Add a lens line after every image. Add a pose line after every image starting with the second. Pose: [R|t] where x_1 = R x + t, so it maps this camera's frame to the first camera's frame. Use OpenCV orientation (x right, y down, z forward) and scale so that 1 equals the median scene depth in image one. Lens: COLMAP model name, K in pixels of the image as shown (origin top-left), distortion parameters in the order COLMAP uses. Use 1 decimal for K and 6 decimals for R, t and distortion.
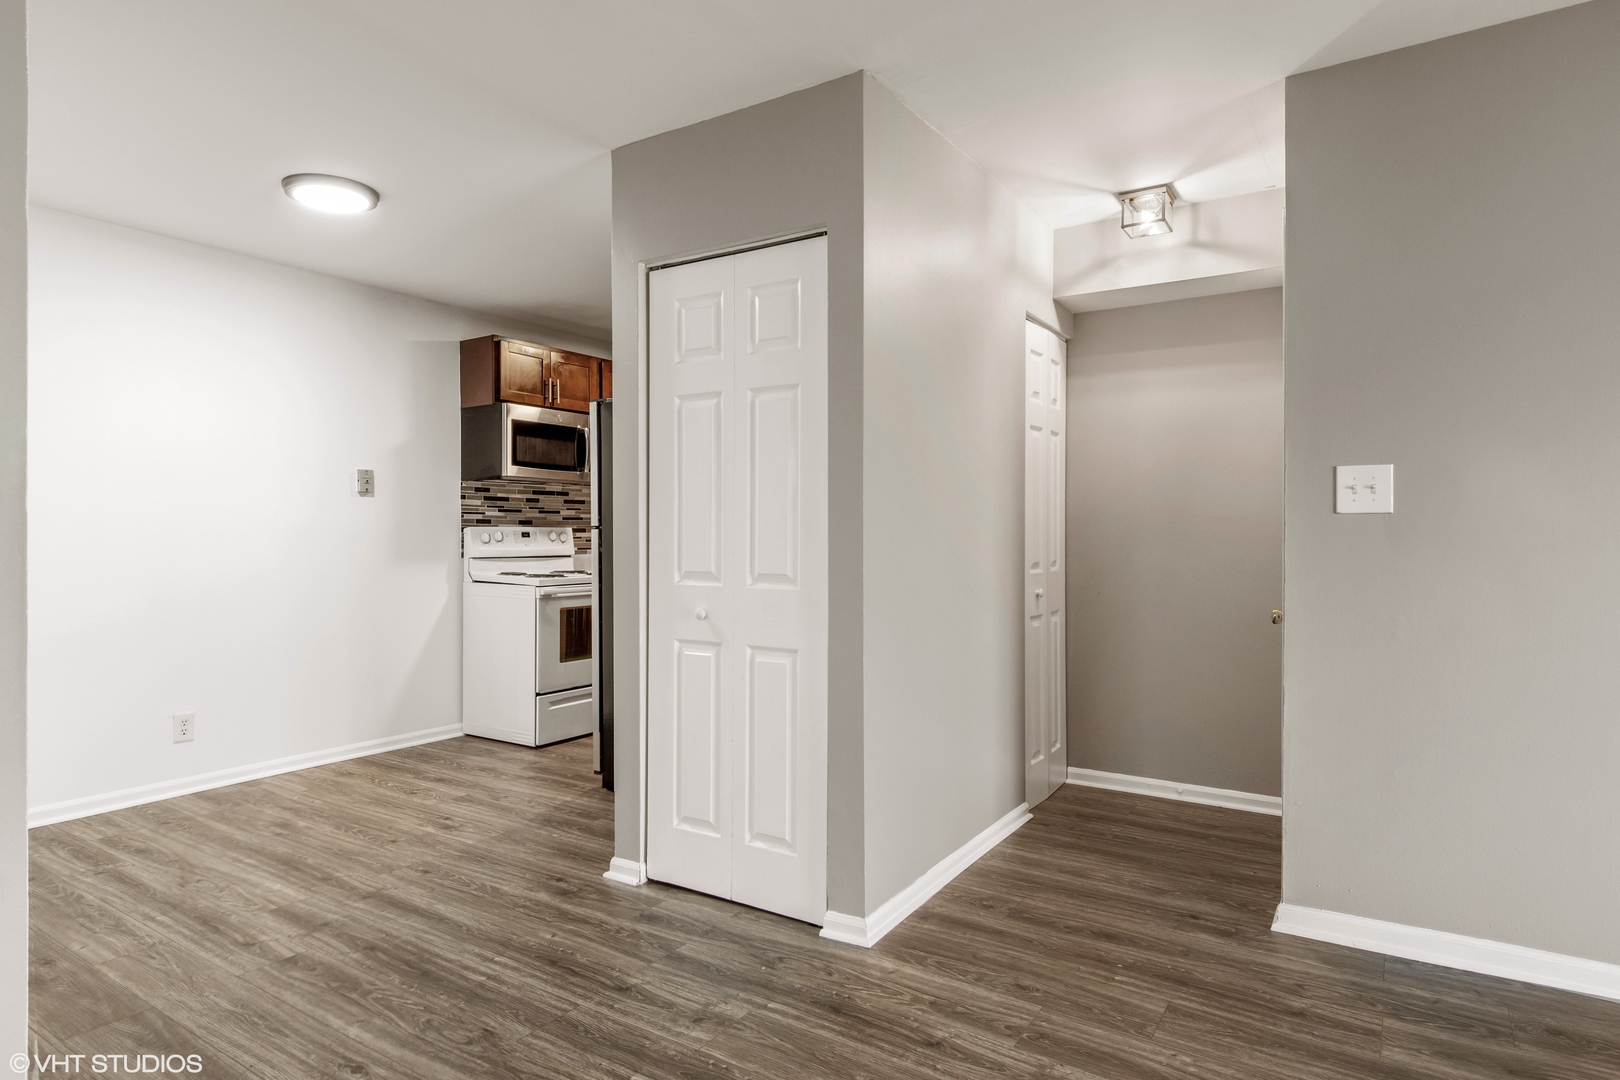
lens RADIAL K [[912.2, 0, 810.0], [0, 912.2, 540.0], [0, 0, 1]] dist [0.018186, -0.022879]
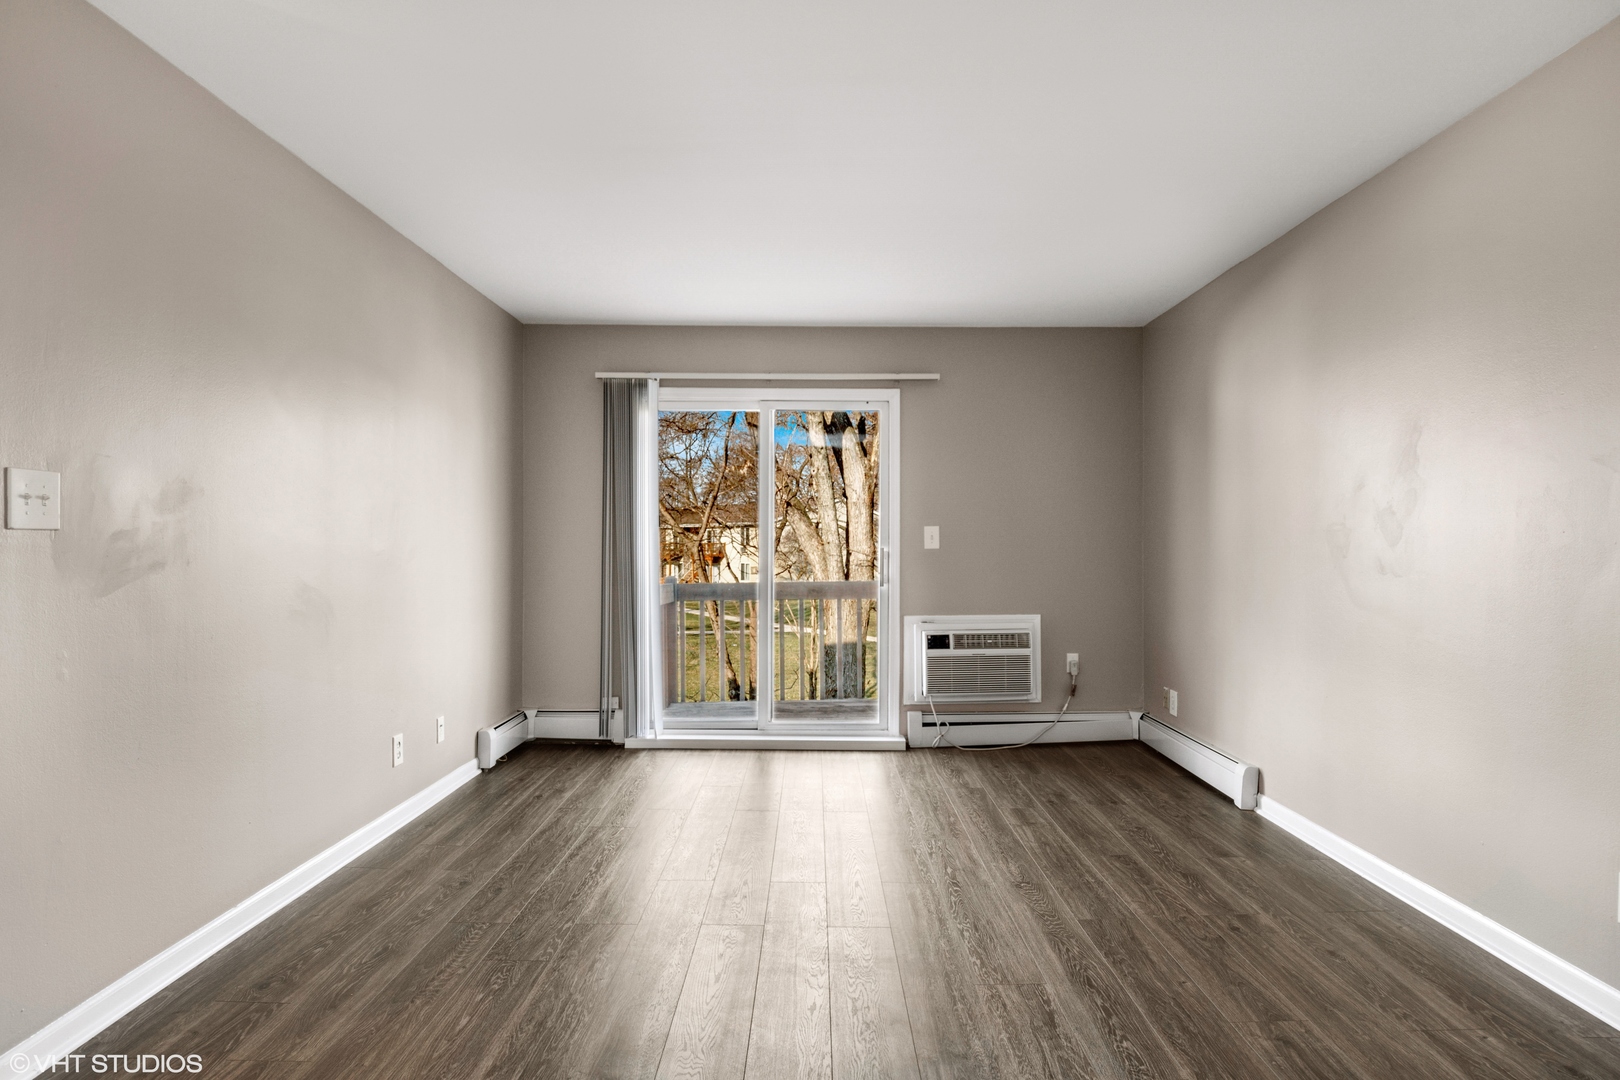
lens RADIAL K [[912.2, 0, 810.0], [0, 912.2, 540.0], [0, 0, 1]] dist [0.018186, -0.022879]
pose [[-0.545932, 0.006561, 0.837804, -0.380403], [0.007422, 0.999968, -0.002995, -0.010785], [-0.837797, 0.004583, -0.545963, 0.747734]]
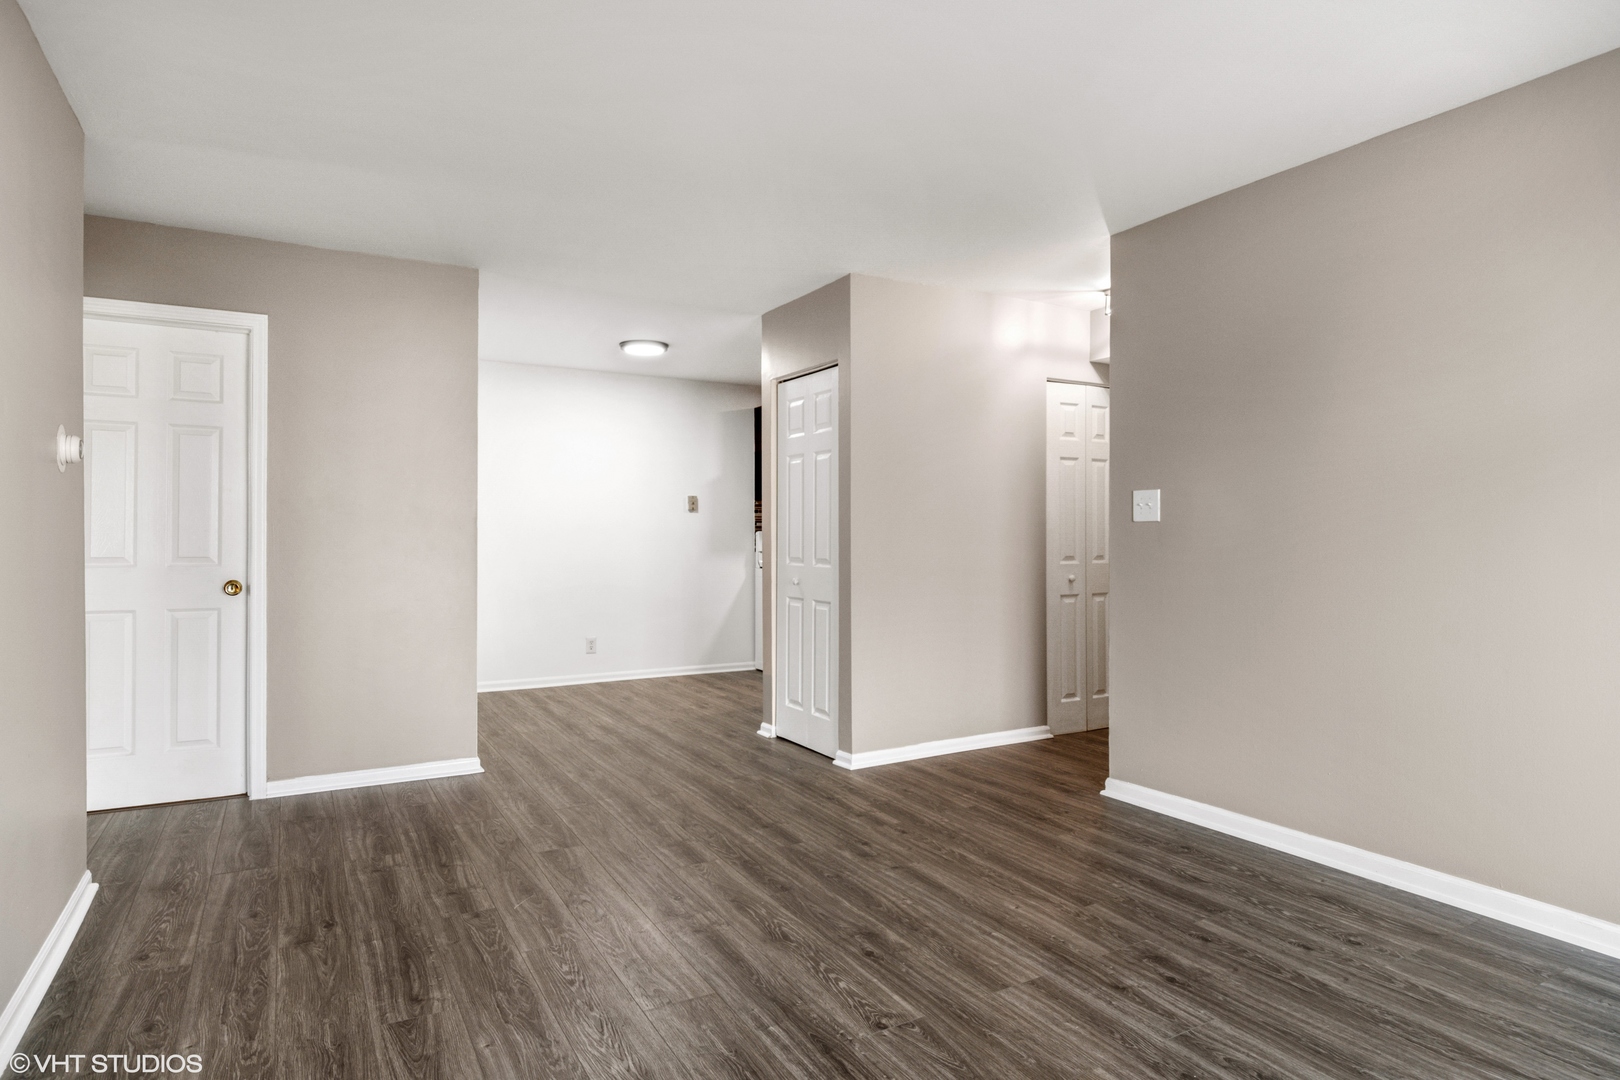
lens RADIAL K [[912.2, 0, 810.0], [0, 912.2, 540.0], [0, 0, 1]] dist [0.018186, -0.022879]
pose [[0.888504, 0.000307, -0.458868, 0.694907], [-0.001077, 0.999998, -0.001416, 0.003896], [0.458867, 0.001752, 0.888503, -0.522784]]
